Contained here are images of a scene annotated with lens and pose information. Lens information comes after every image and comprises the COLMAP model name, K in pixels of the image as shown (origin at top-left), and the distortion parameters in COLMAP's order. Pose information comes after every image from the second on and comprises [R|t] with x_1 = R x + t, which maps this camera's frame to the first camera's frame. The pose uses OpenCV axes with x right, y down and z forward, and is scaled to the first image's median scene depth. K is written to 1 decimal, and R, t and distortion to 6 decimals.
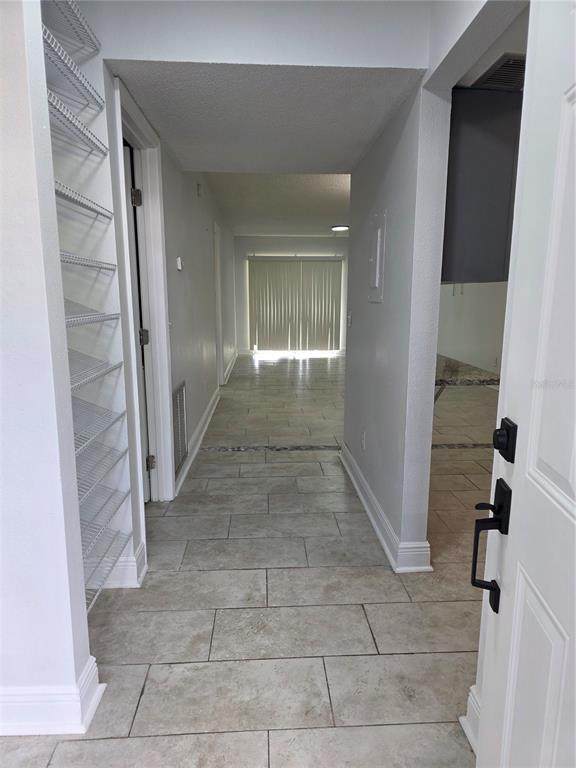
lens RADIAL K [[510.1, 0, 288.0], [0, 510.1, 384.0], [0, 0, 1]] dist [0.000284, 0.000240]
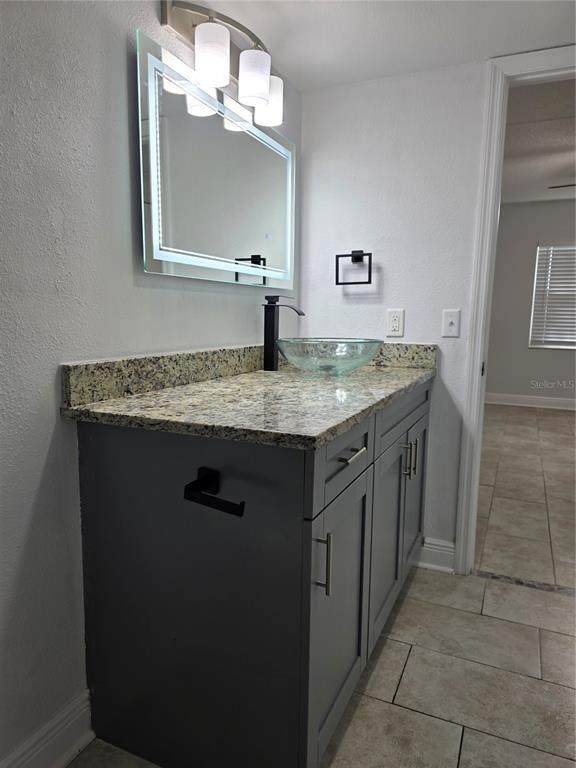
lens RADIAL K [[510.1, 0, 288.0], [0, 510.1, 384.0], [0, 0, 1]] dist [0.000284, 0.000240]
pose [[-0.888553, -0.076867, 0.452288, -0.011863], [0.064870, 0.954908, 0.289729, -0.217387], [-0.454164, 0.286780, -0.843500, 1.638670]]
